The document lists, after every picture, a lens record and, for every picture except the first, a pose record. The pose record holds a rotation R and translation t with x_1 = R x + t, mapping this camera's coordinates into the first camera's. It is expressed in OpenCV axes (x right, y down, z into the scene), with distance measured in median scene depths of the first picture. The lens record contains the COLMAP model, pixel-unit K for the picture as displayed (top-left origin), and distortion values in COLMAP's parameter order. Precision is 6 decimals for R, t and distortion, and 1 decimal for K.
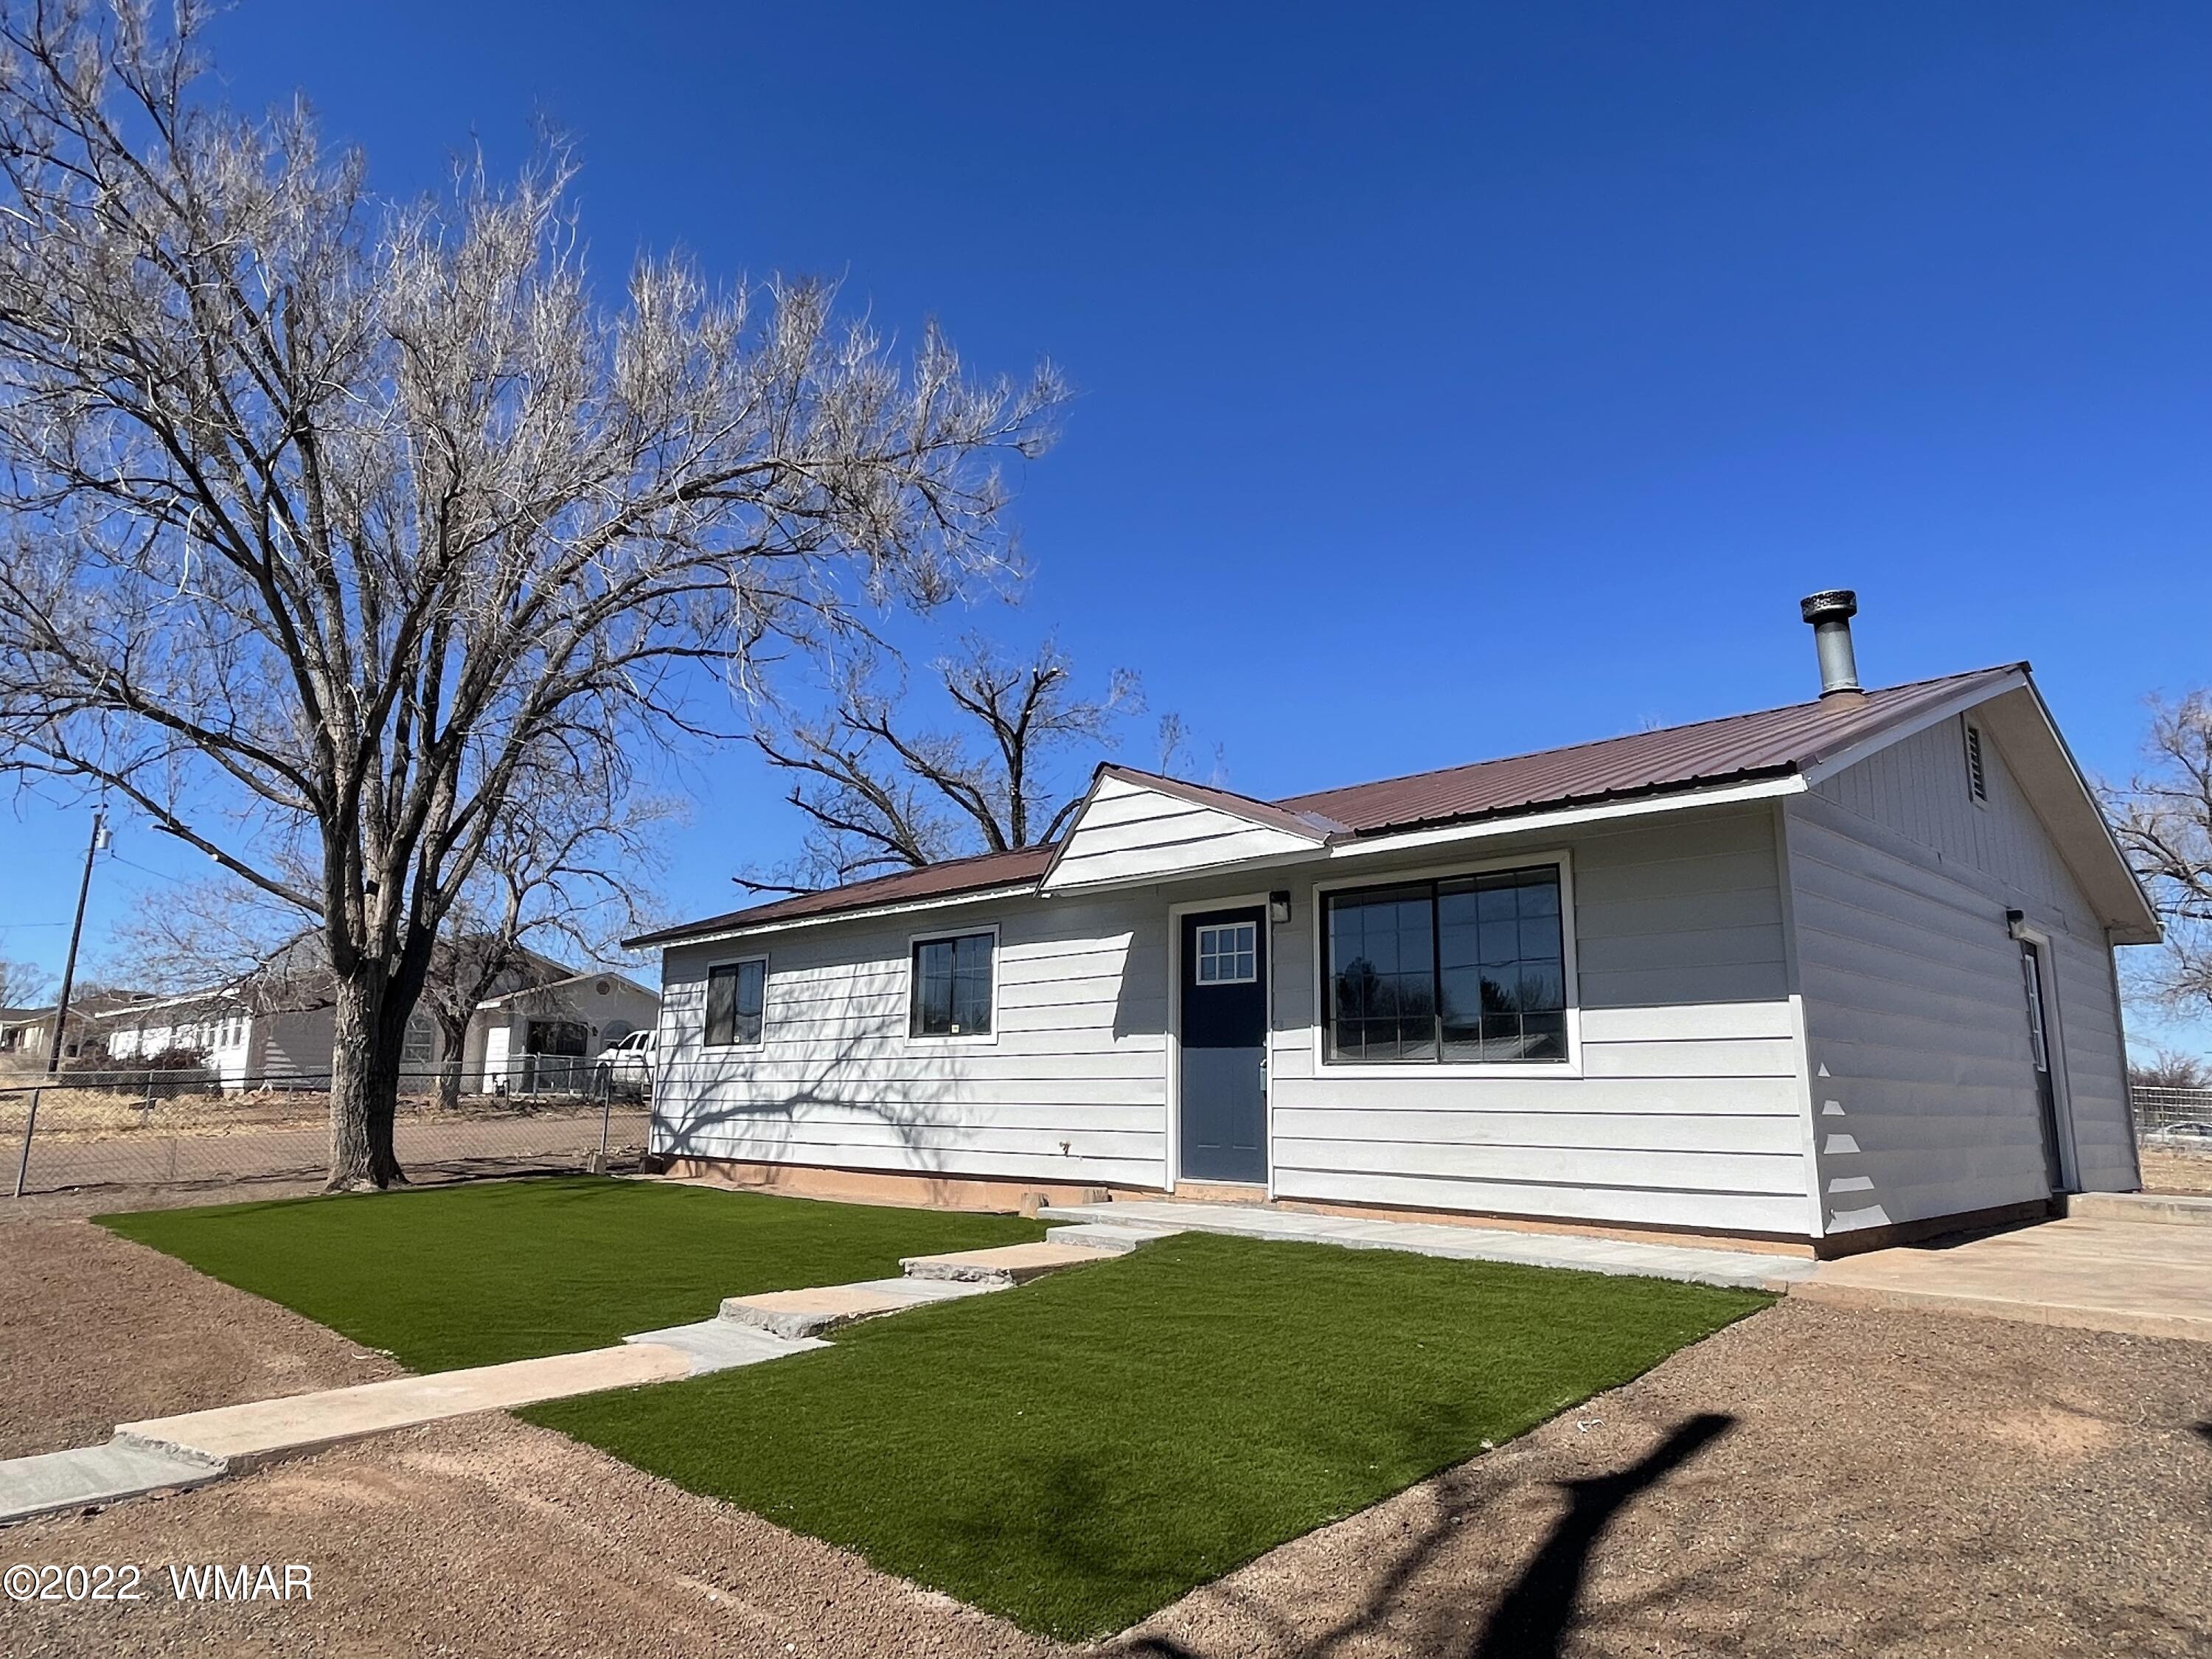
lens RADIAL K [[1382.6, 0, 1118.3], [0, 1382.6, 840.8], [0, 0, 1]] dist [0.024365, -0.002866]
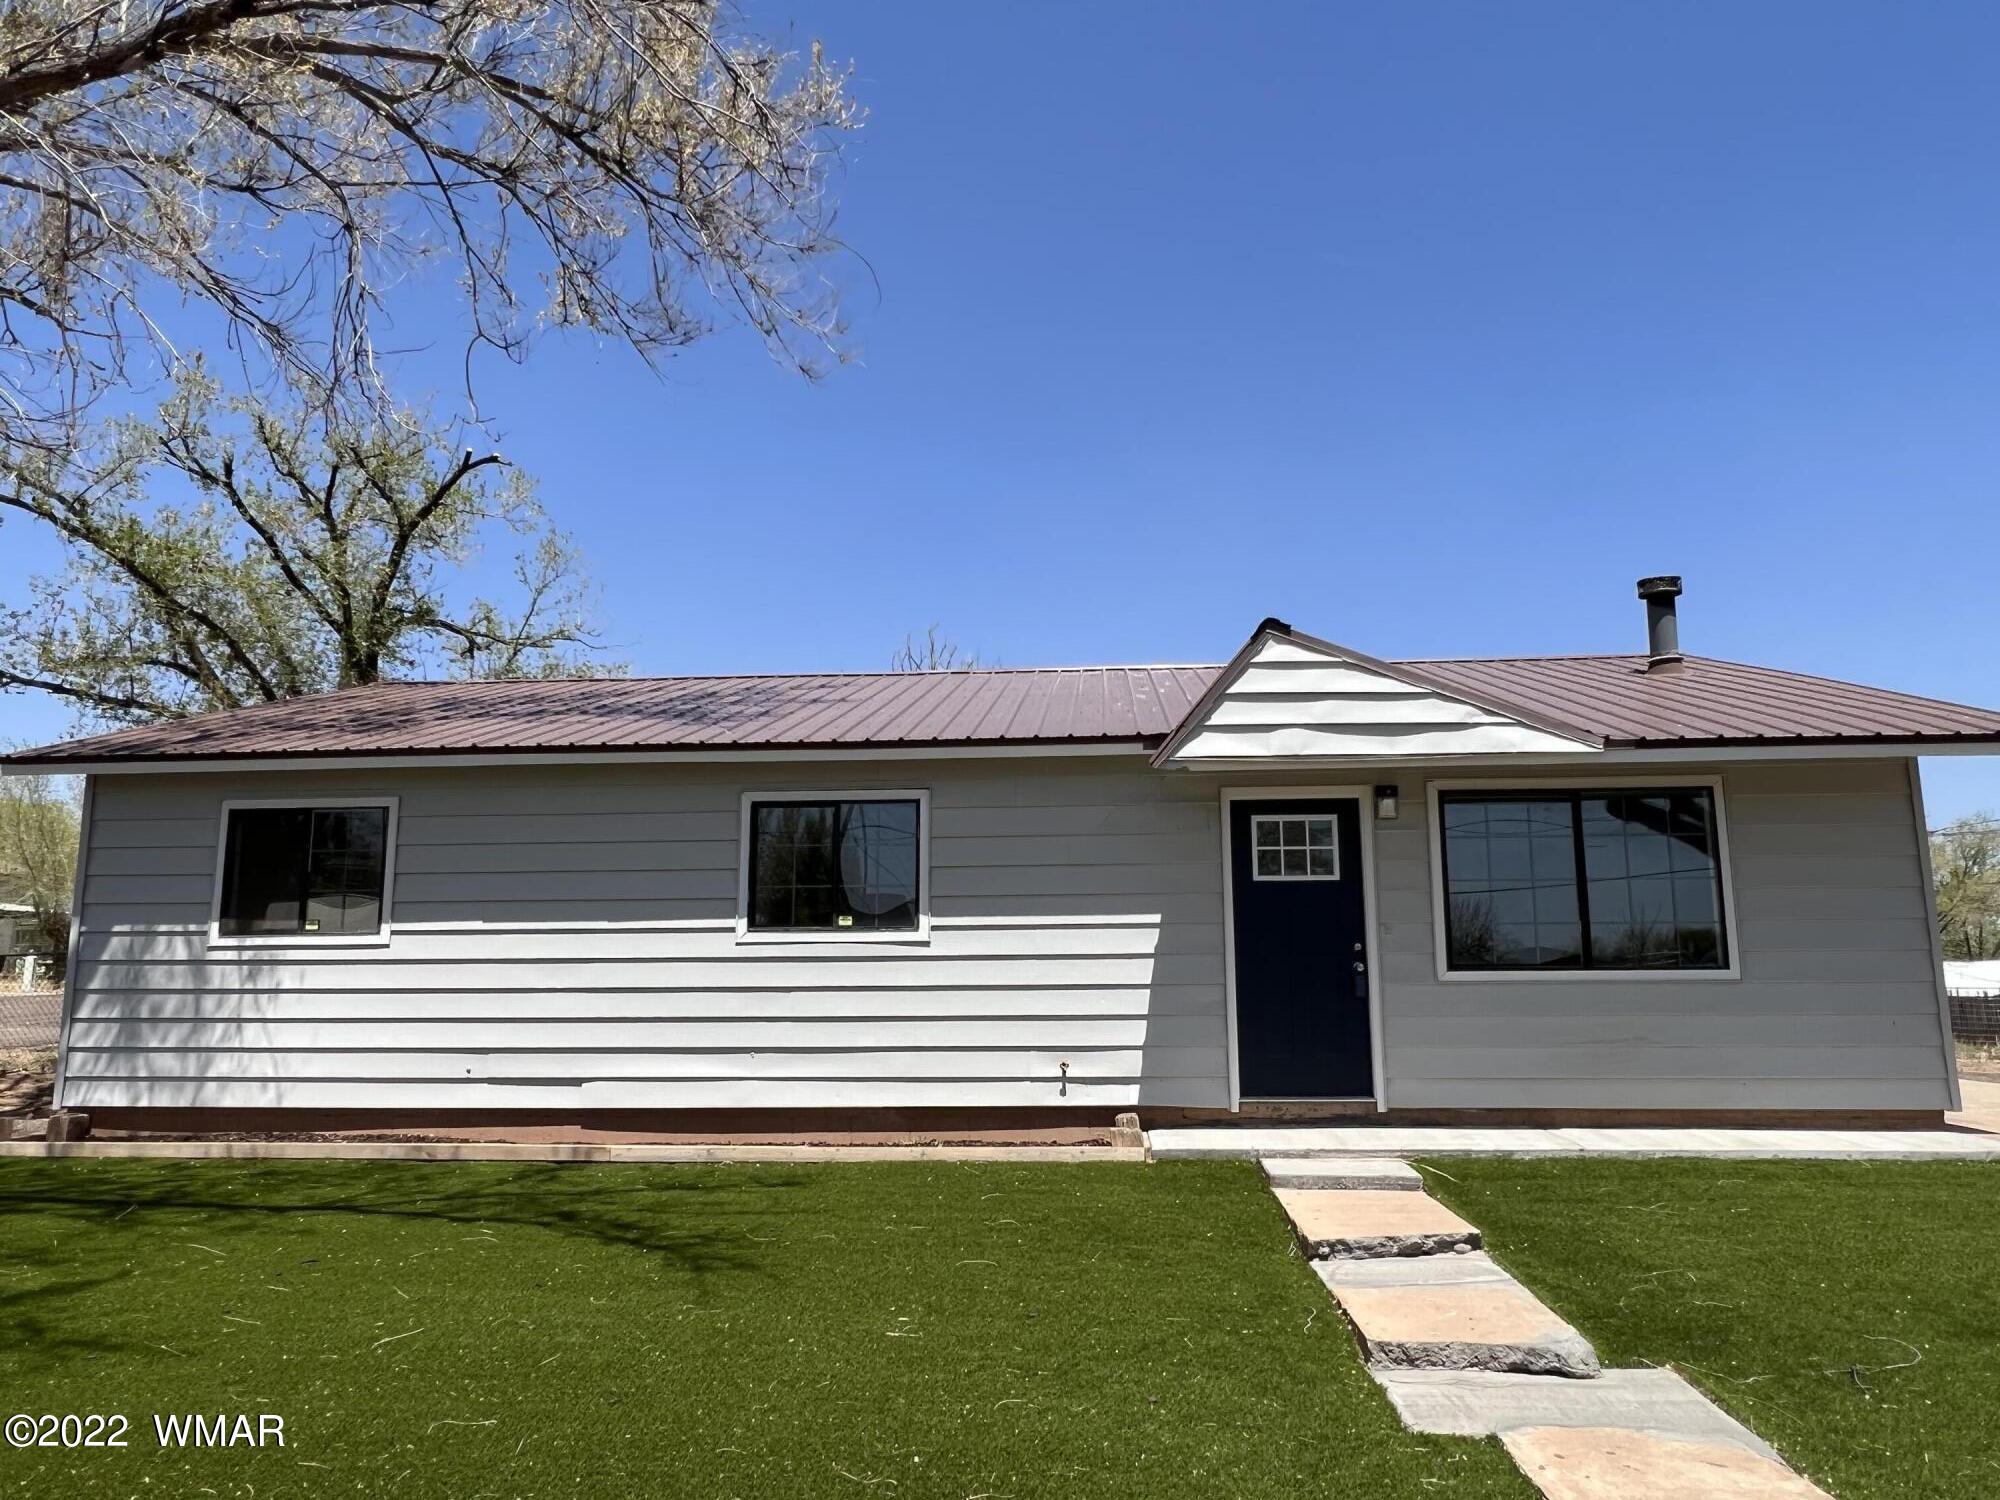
lens RADIAL K [[1319.9, 0, 1027.4], [0, 1319.9, 767.7], [0, 0, 1]] dist [-0.013425, 0.012392]
pose [[0.752509, 0.084866, 0.653091, -0.512374], [-0.108681, 0.994069, -0.003949, 0.042577], [-0.649552, -0.068007, 0.757269, 0.377779]]
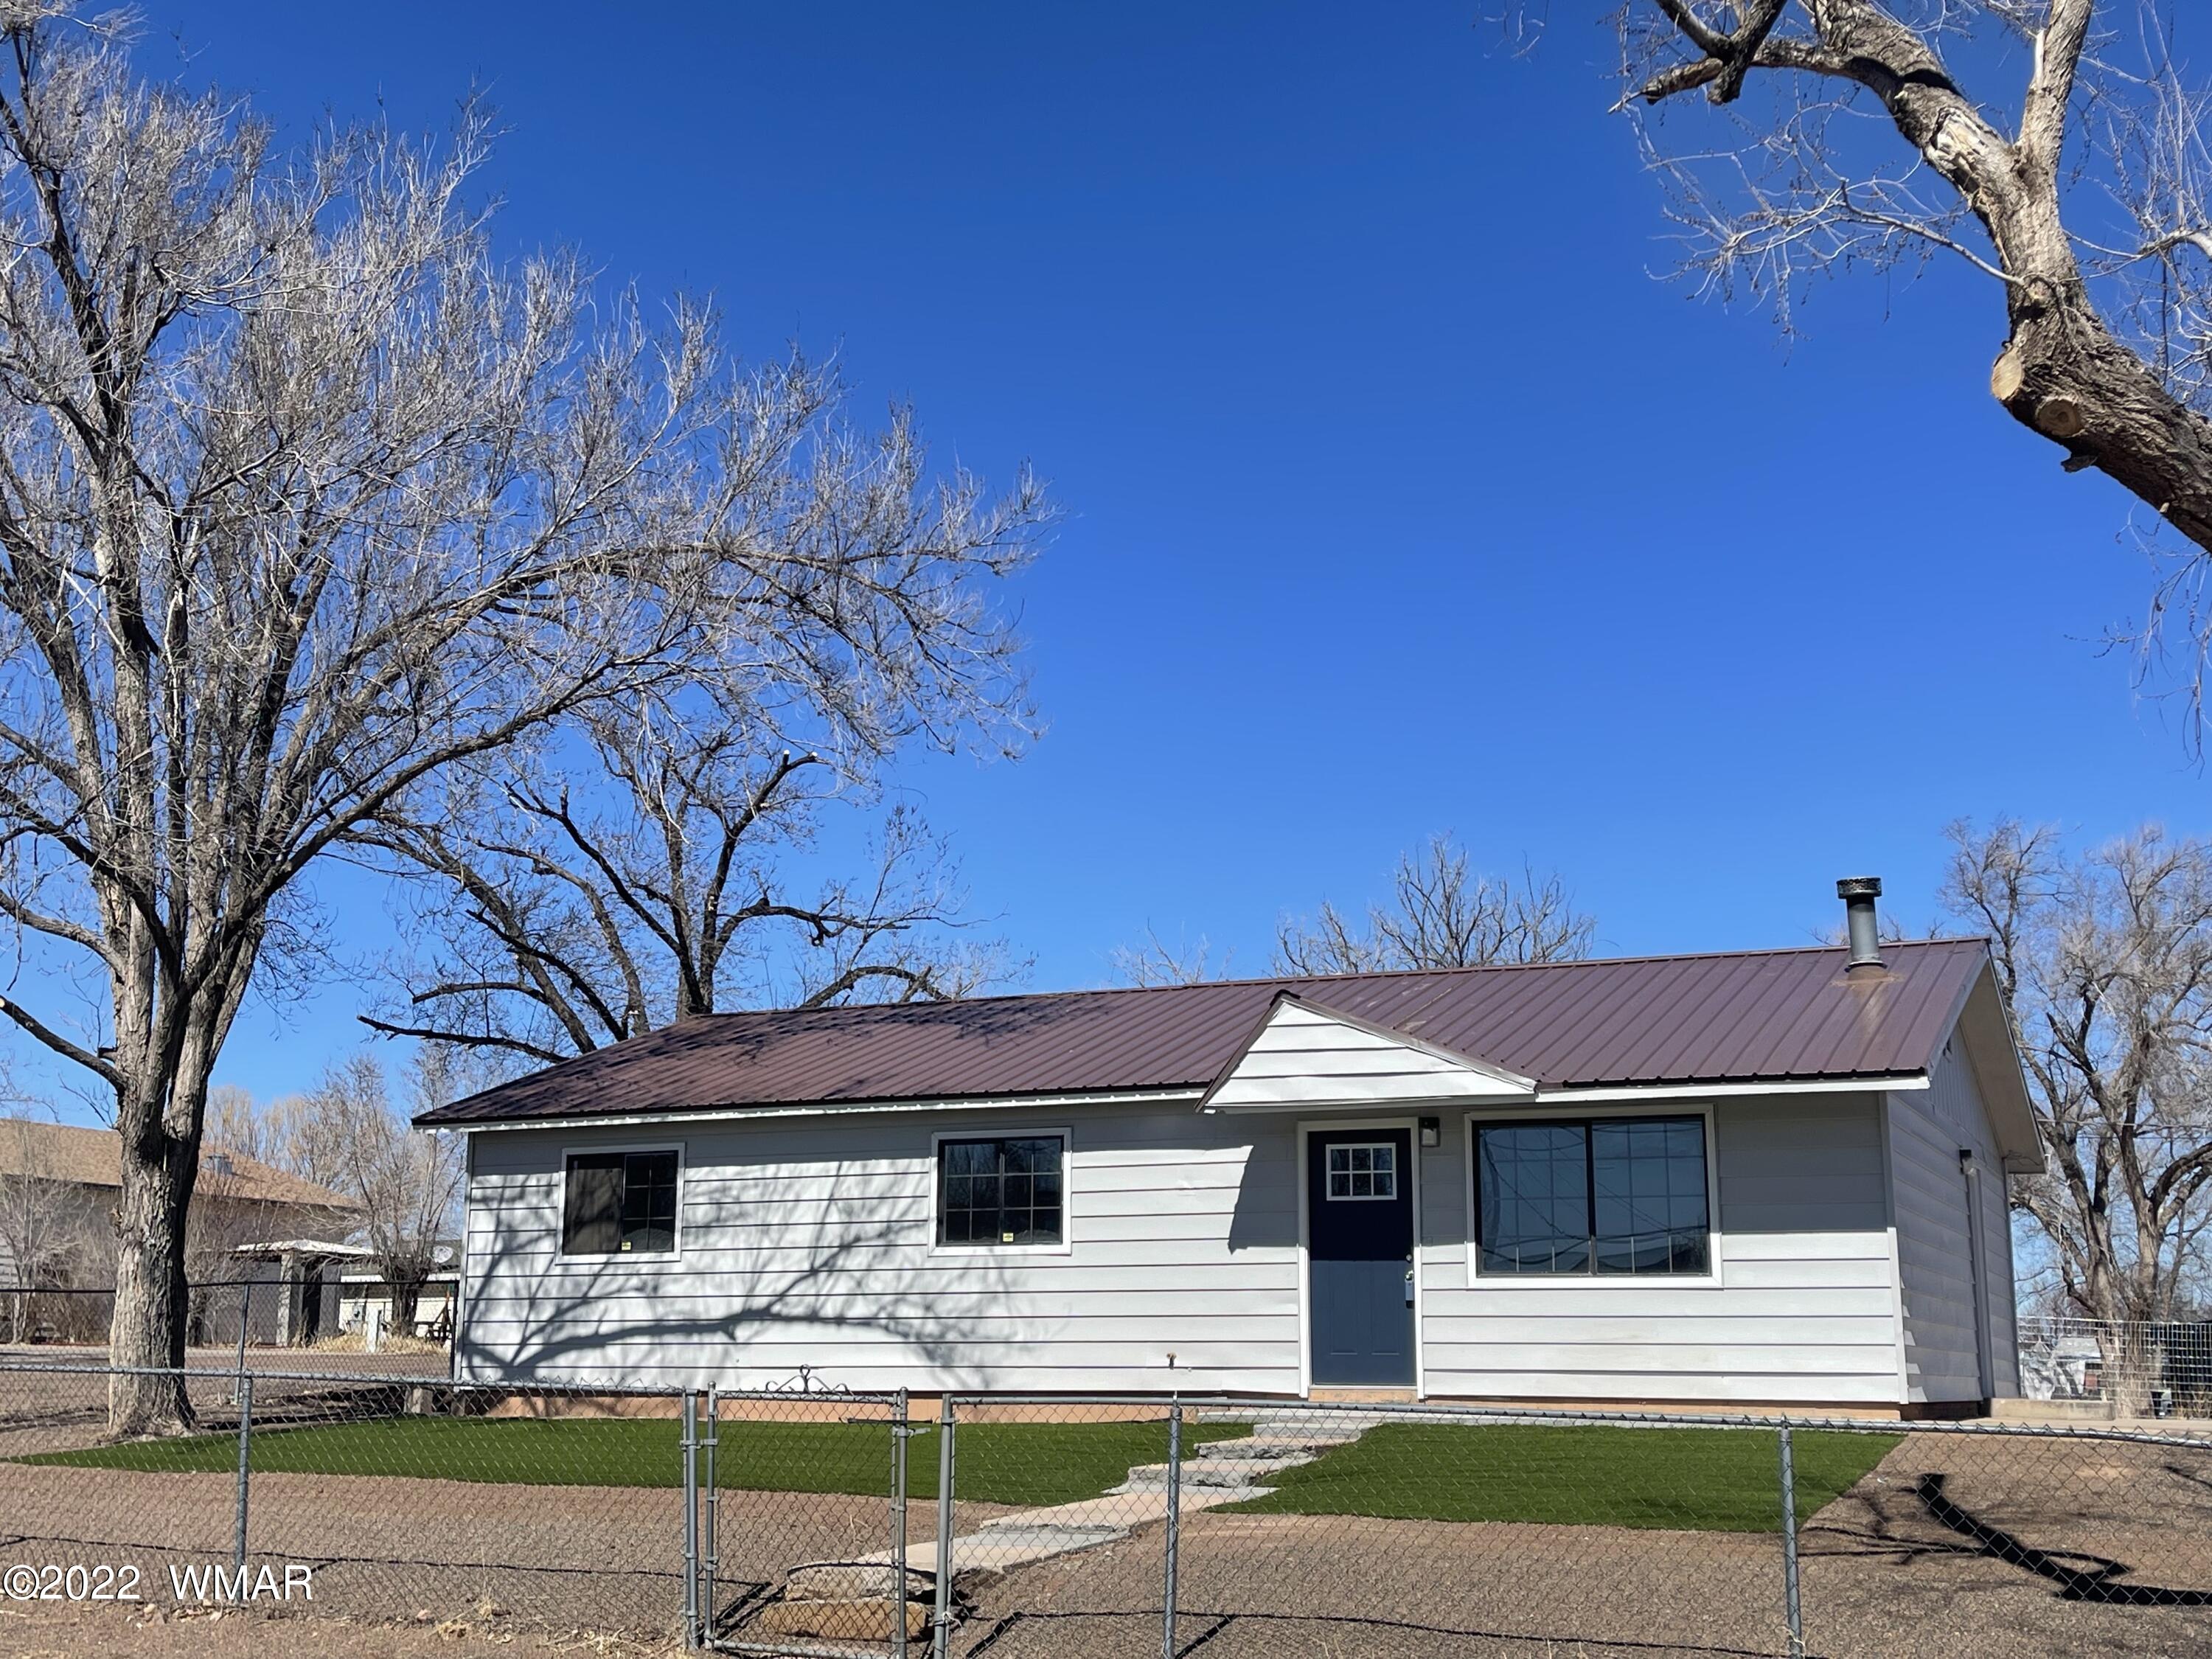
lens RADIAL K [[2583.1, 0, 1104.2], [0, 2583.1, 826.2], [0, 0, 1]] dist [0.090408, 0.000000]
pose [[0.934463, 0.068140, 0.349480, -0.672691], [-0.061342, 0.997651, -0.030498, -0.090722], [-0.350737, 0.007062, 0.936447, -0.654796]]
